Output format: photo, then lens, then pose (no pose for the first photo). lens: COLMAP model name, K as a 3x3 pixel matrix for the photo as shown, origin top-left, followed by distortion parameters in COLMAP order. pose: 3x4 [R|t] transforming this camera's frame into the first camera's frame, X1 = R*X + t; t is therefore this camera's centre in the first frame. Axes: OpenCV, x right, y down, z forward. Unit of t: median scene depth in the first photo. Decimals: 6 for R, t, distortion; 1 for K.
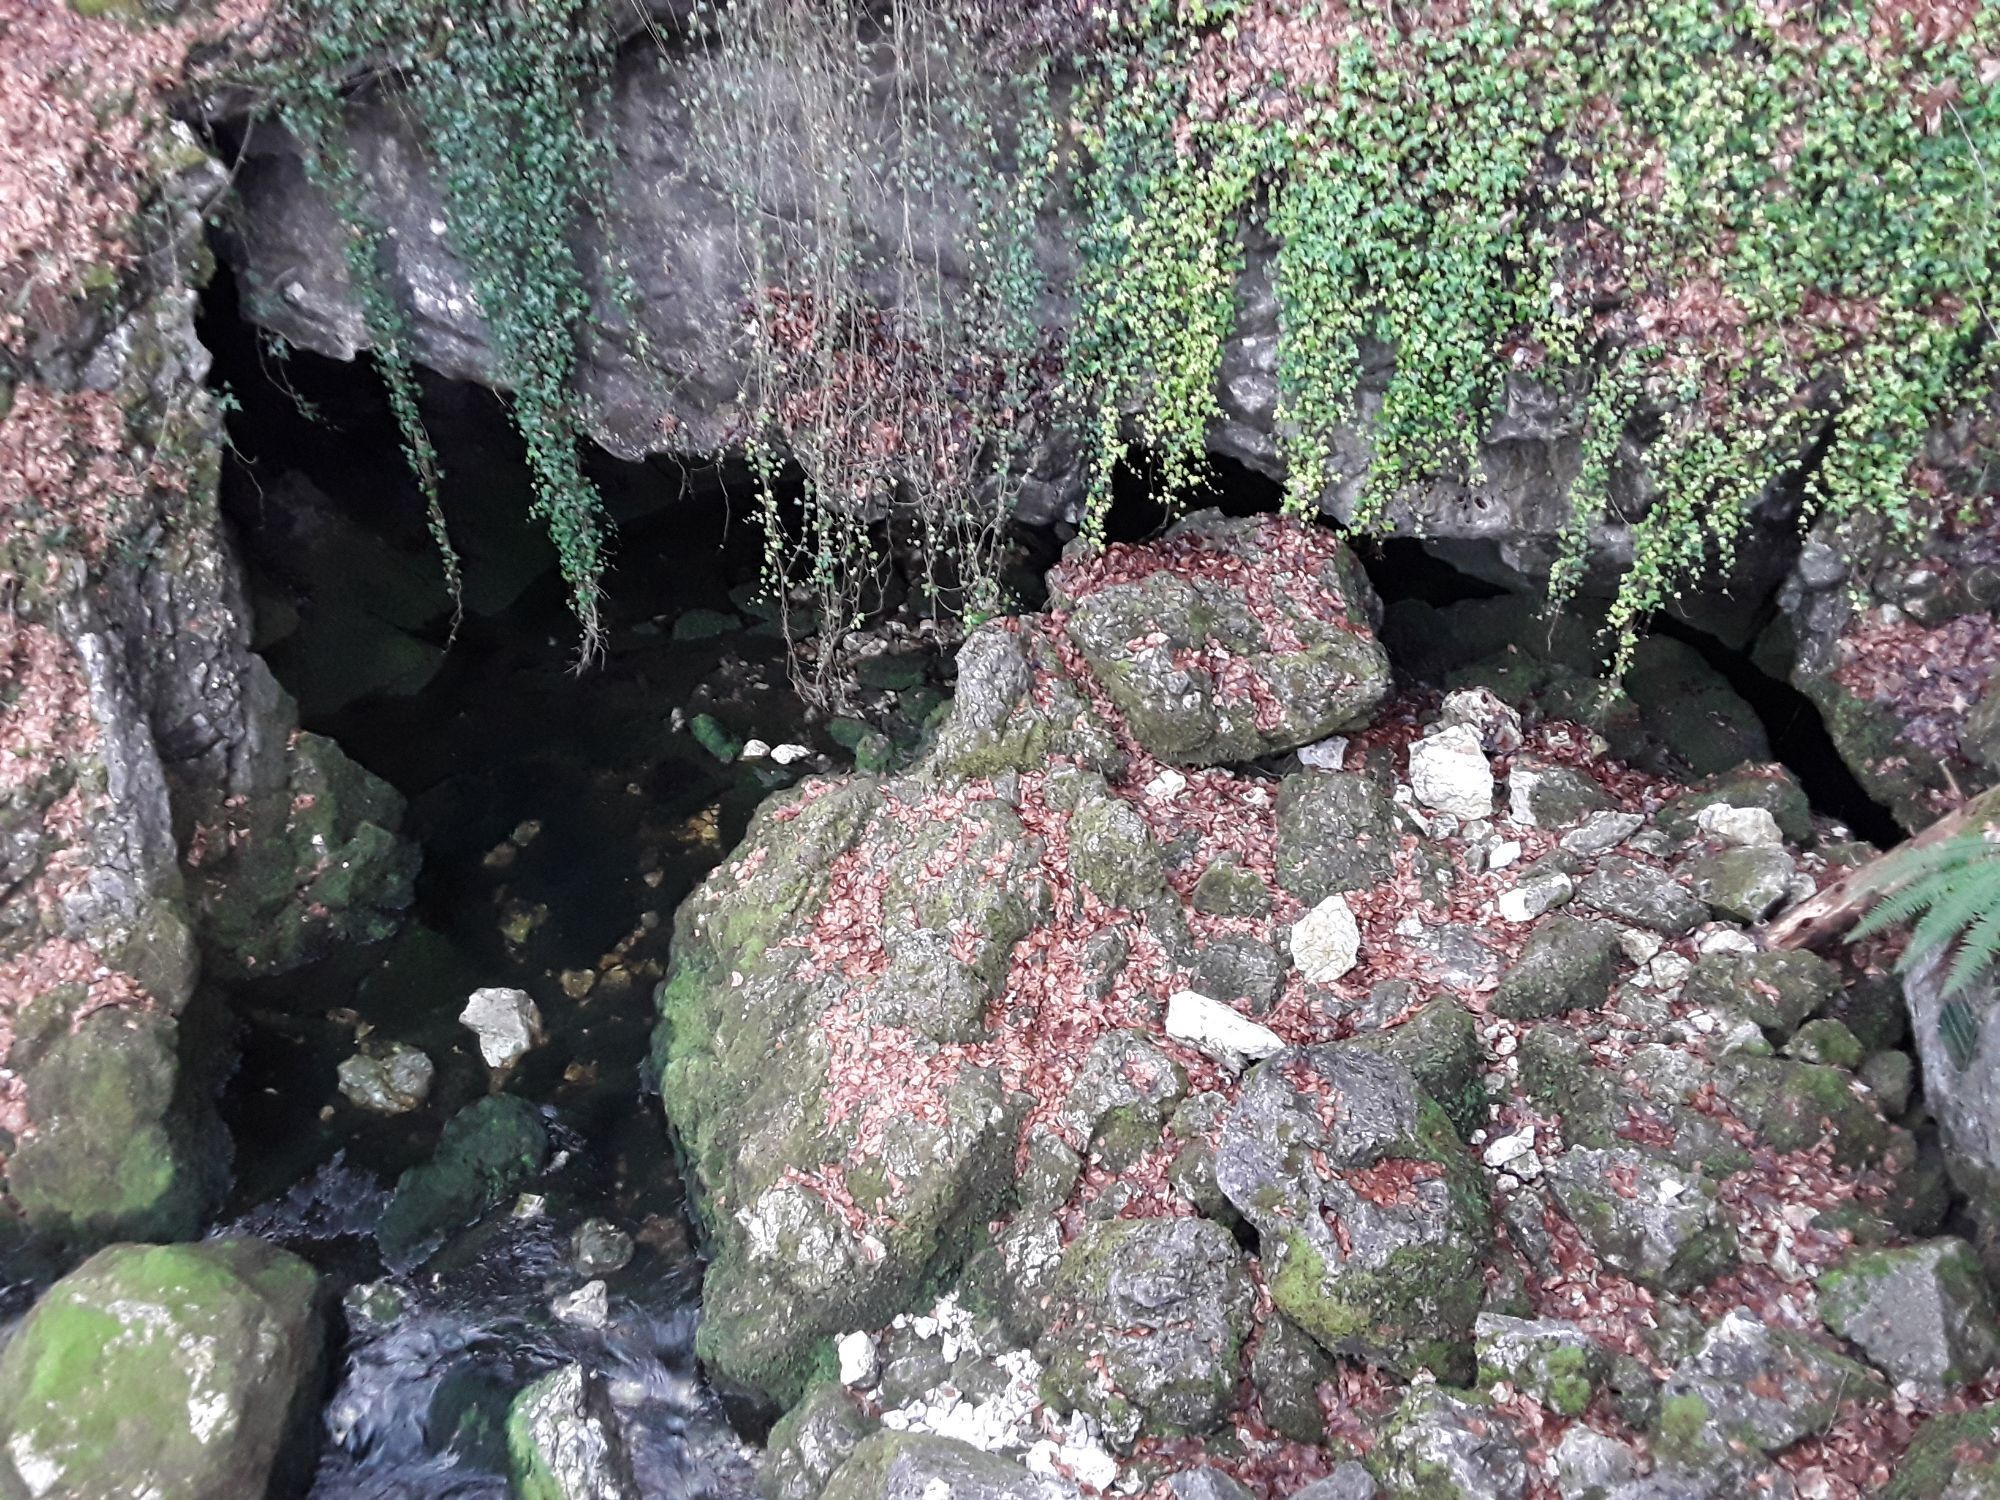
lens RADIAL K [[1597.0, 0, 966.2], [0, 1597.0, 783.8], [0, 0, 1]] dist [0.100391, -0.160047]
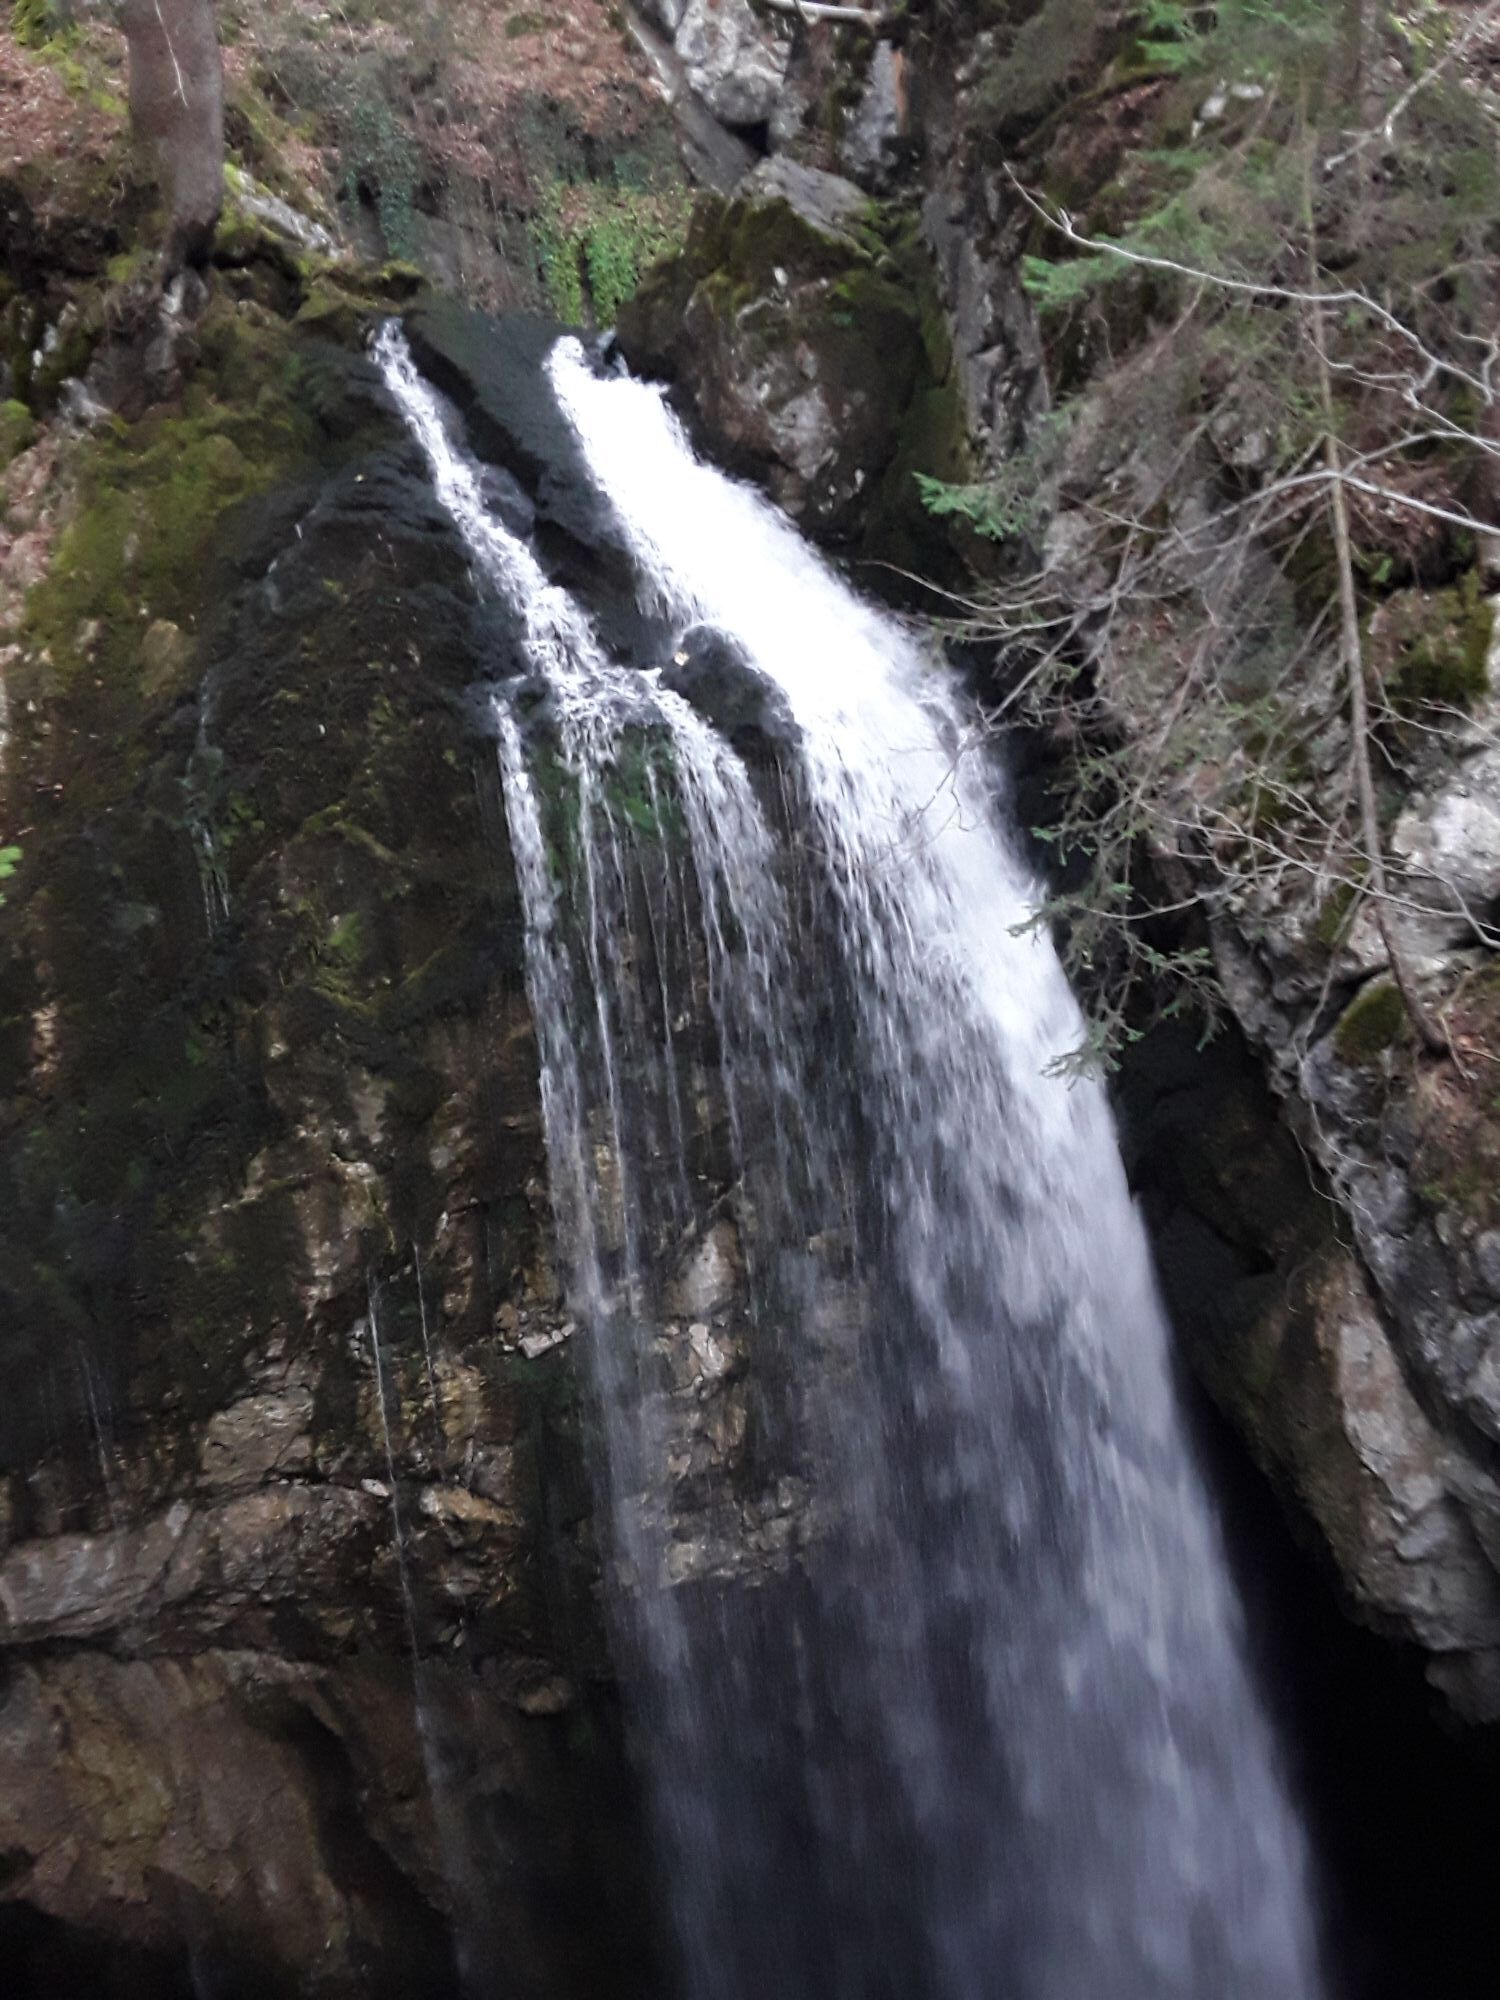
lens RADIAL K [[1597.0, 0, 763.7], [0, 1597.0, 1022.9], [0, 0, 1]] dist [0.100391, -0.160047]
pose [[0.658857, -0.150385, 0.737083, -2.380415], [0.556257, 0.757025, -0.342769, 2.320564], [-0.506443, 0.635844, 0.582424, -0.240944]]
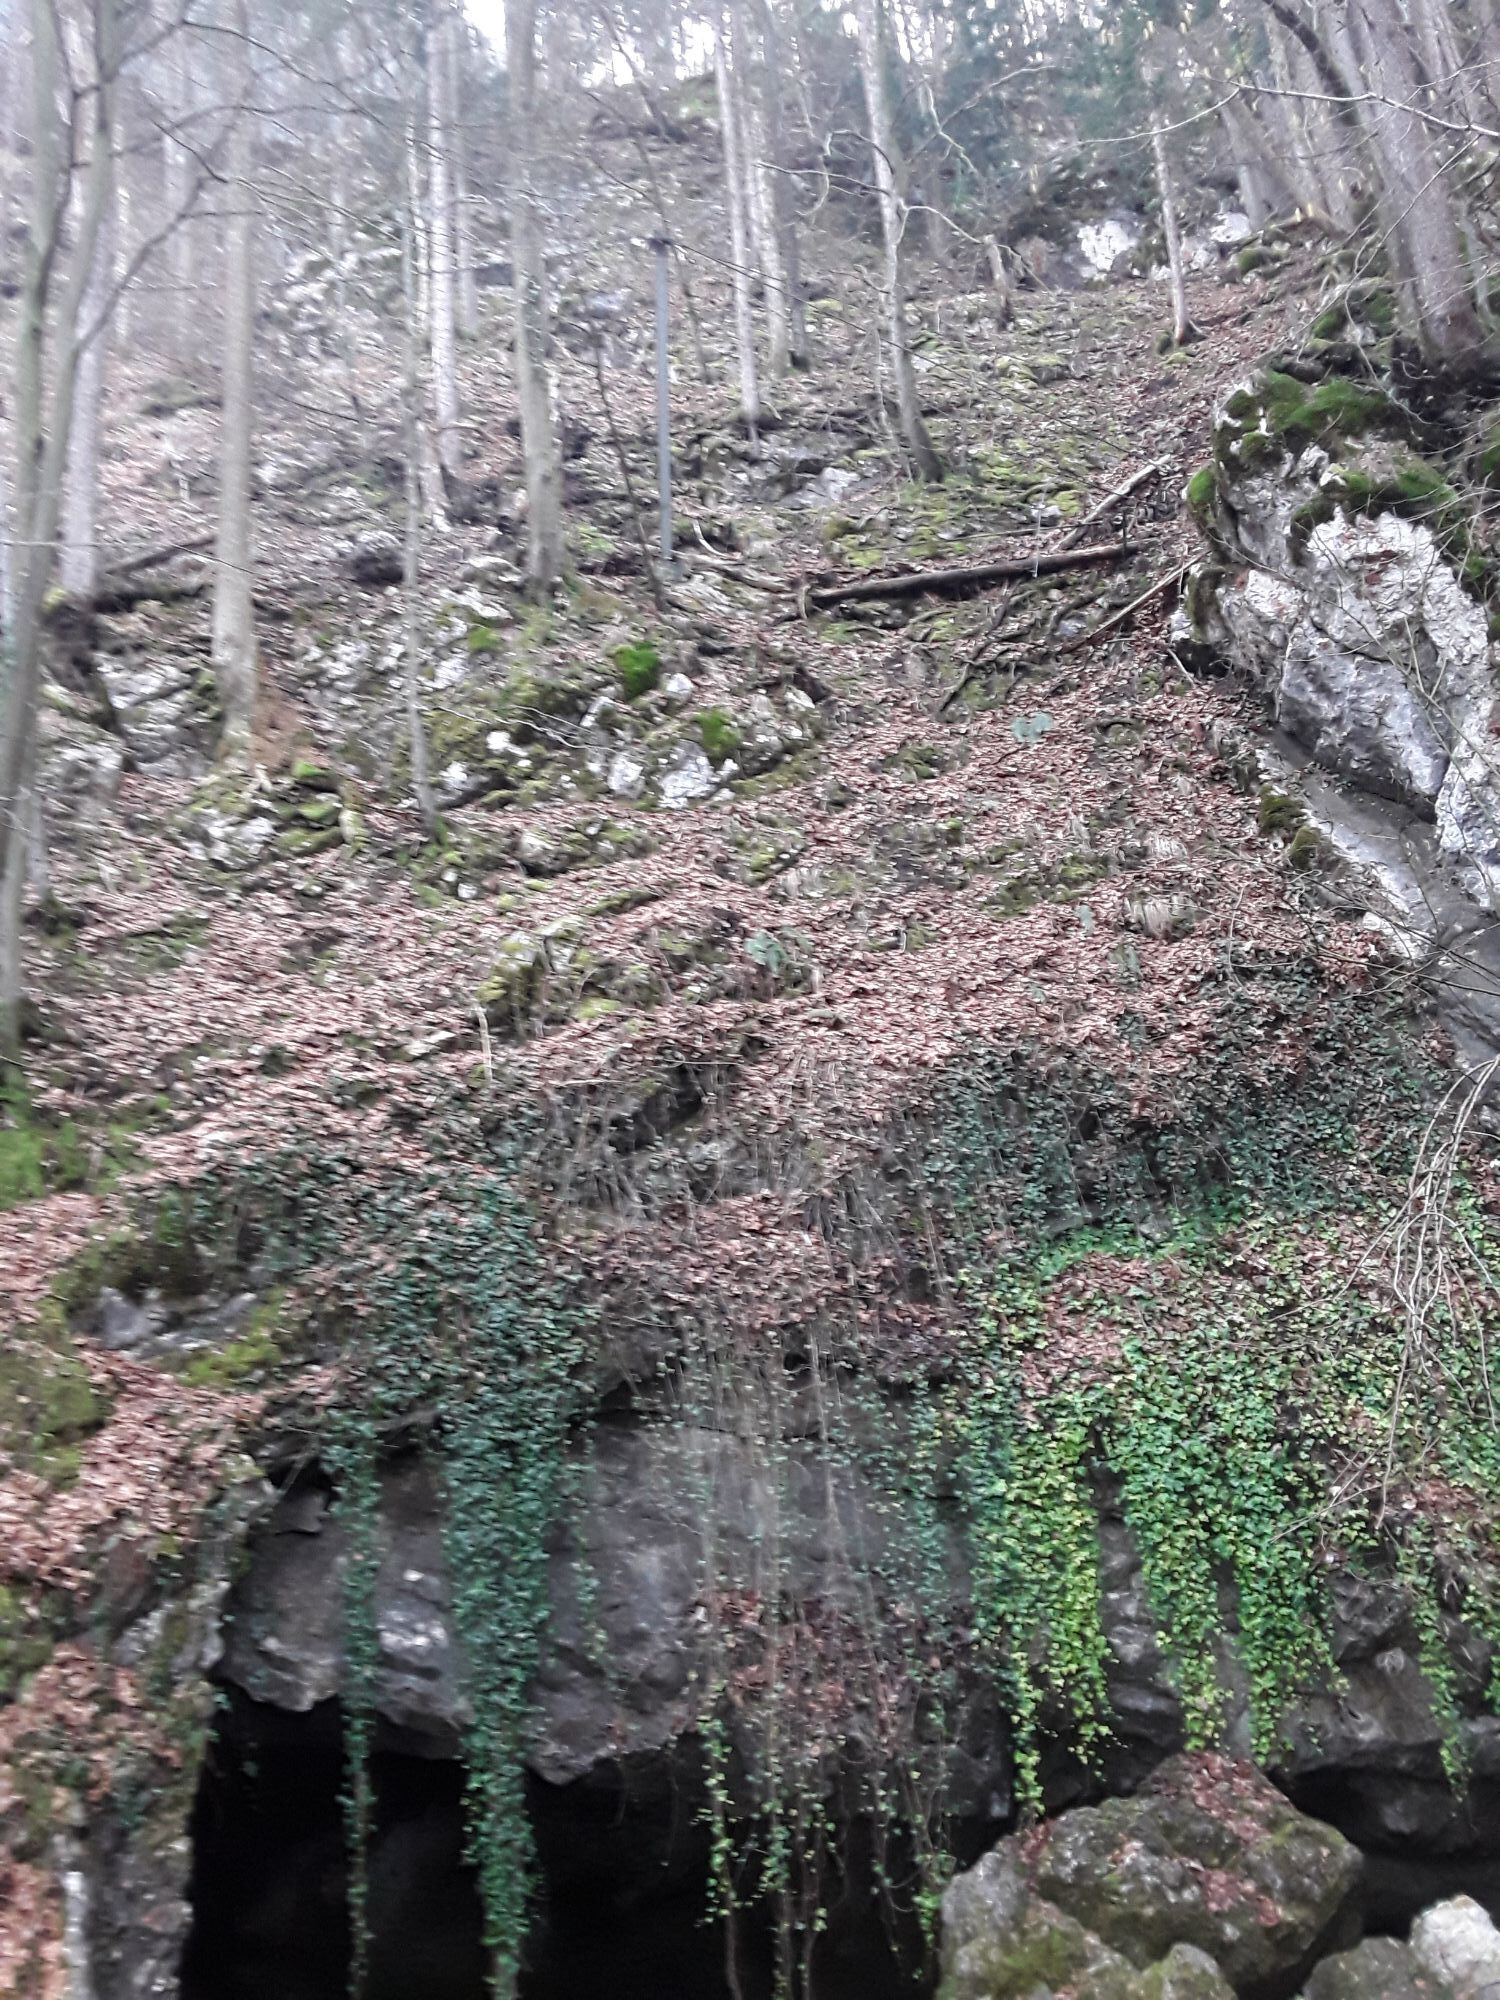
lens RADIAL K [[1597.0, 0, 763.7], [0, 1597.0, 1022.9], [0, 0, 1]] dist [0.100391, -0.160047]
pose [[0.978328, 0.001700, 0.207056, -0.330640], [0.180562, 0.482459, -0.857106, 0.507905], [-0.101353, 0.875917, 0.471696, 0.094490]]
